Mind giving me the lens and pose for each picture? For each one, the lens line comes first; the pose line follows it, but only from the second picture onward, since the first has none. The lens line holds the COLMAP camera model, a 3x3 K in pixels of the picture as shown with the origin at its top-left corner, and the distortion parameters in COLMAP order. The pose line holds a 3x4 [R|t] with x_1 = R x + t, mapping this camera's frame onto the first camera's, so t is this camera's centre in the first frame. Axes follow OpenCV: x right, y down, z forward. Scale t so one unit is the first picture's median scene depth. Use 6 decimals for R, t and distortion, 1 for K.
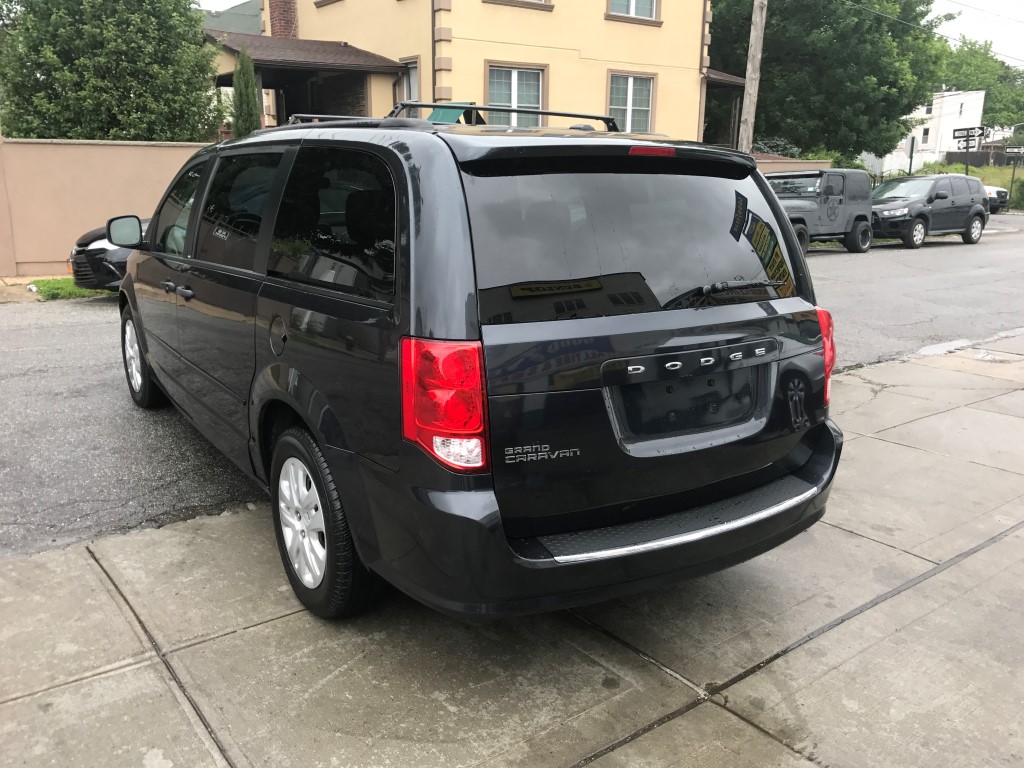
lens RADIAL K [[844.1, 0, 492.0], [0, 844.1, 376.7], [0, 0, 1]] dist [0.016704, -0.008288]
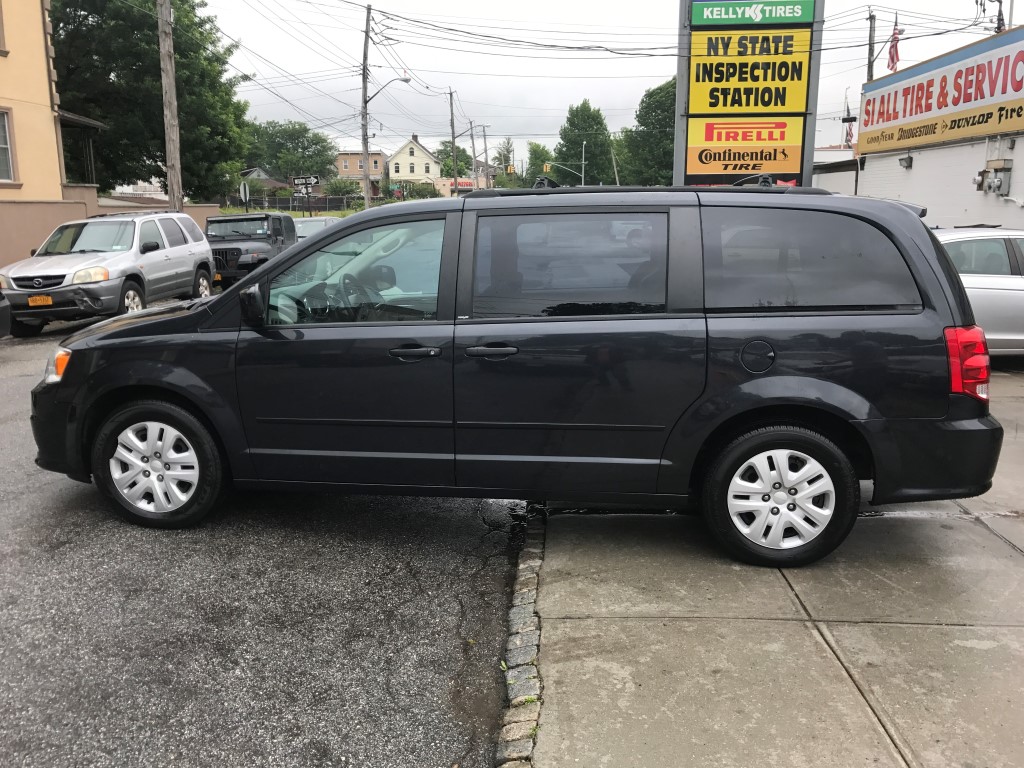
lens RADIAL K [[844.1, 0, 493.1], [0, 844.1, 376.9], [0, 0, 1]] dist [0.016704, -0.008288]
pose [[0.649867, -0.156404, 0.743782, -0.252813], [0.189799, 0.980989, 0.040451, -0.025209], [-0.735968, 0.114881, 0.667198, 0.079150]]
